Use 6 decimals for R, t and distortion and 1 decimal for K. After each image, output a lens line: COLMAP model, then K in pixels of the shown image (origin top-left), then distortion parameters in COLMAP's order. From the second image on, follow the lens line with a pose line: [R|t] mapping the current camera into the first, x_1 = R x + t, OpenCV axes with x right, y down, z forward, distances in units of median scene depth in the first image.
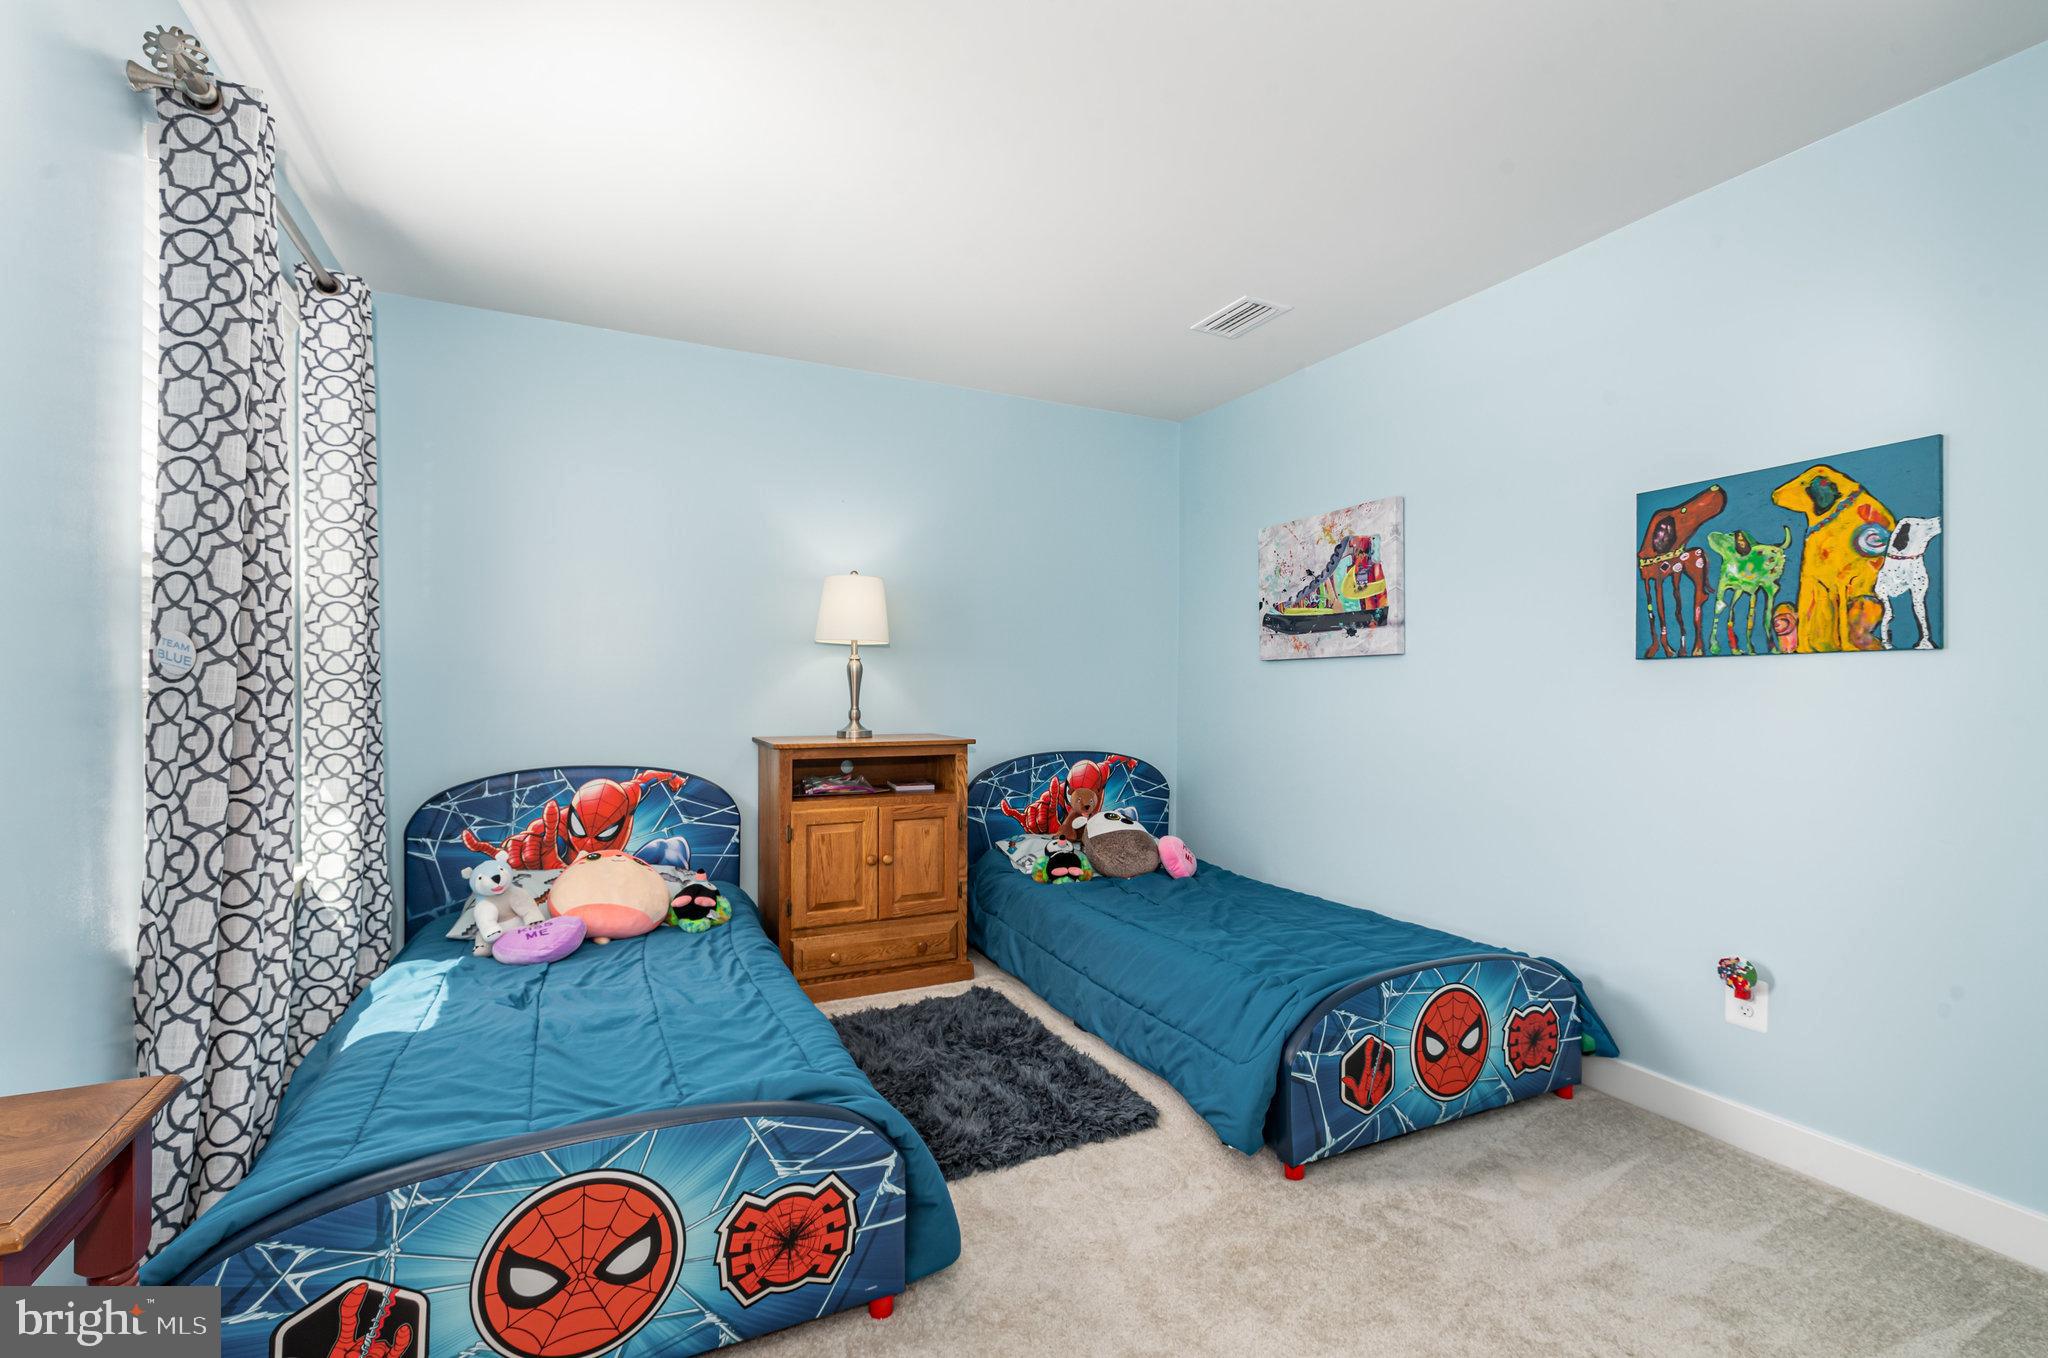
lens RADIAL K [[909.1, 0, 1022.1], [0, 909.1, 684.2], [0, 0, 1]] dist [-0.001420, -0.000241]
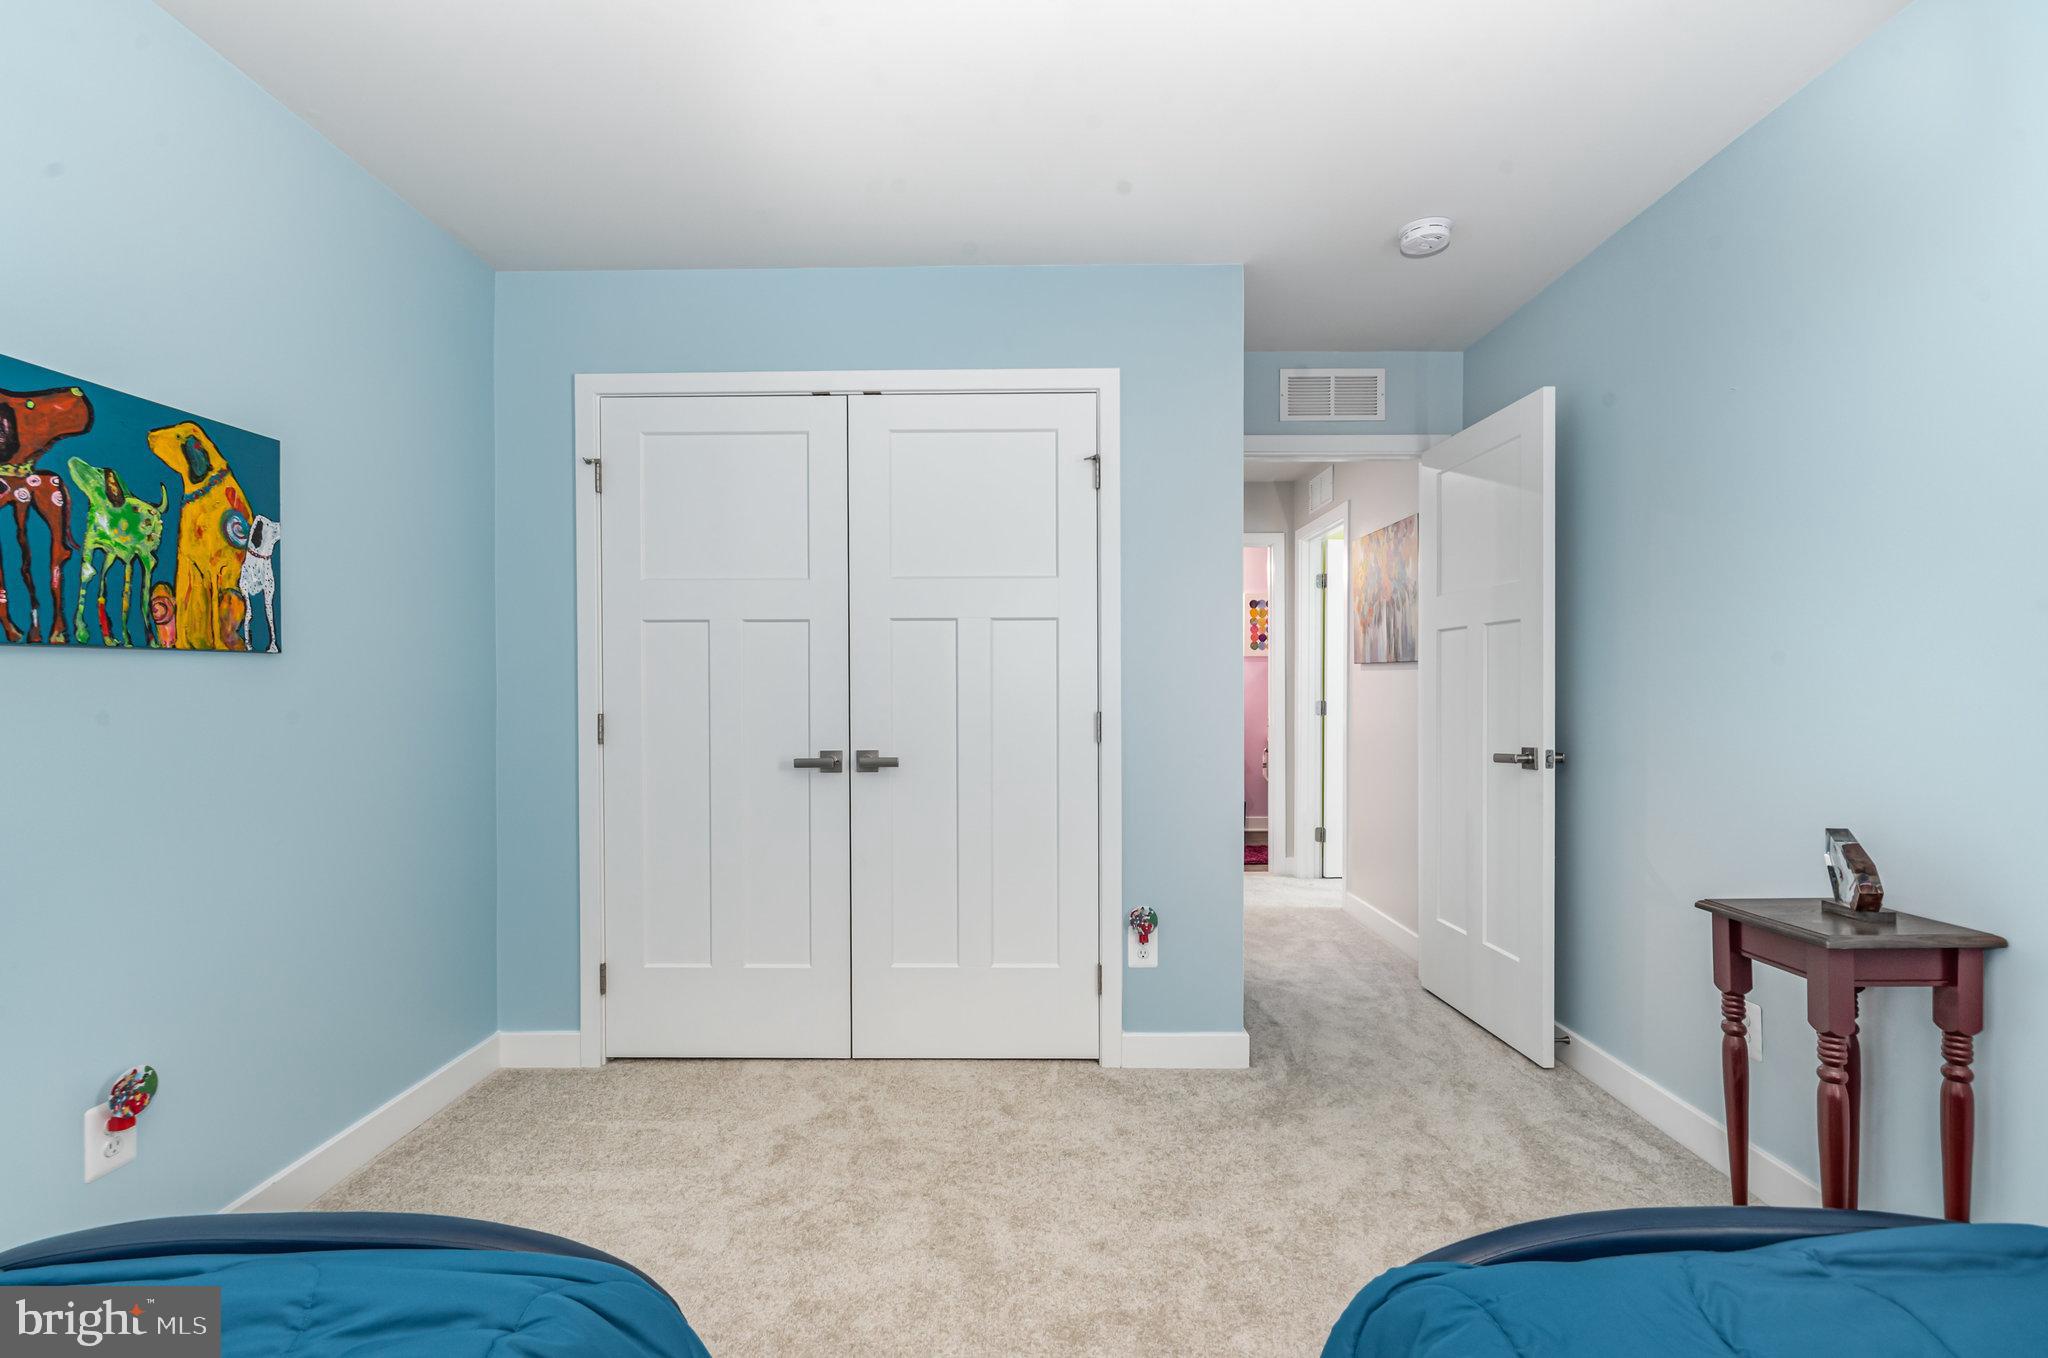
lens RADIAL K [[909.1, 0, 1023.9], [0, 909.1, 684.7], [0, 0, 1]] dist [-0.001420, -0.000241]
pose [[-0.902755, 0.006613, 0.430105, -0.154989], [0.005278, 0.999977, -0.004295, 0.004380], [-0.430123, -0.001607, -0.902769, 1.408118]]
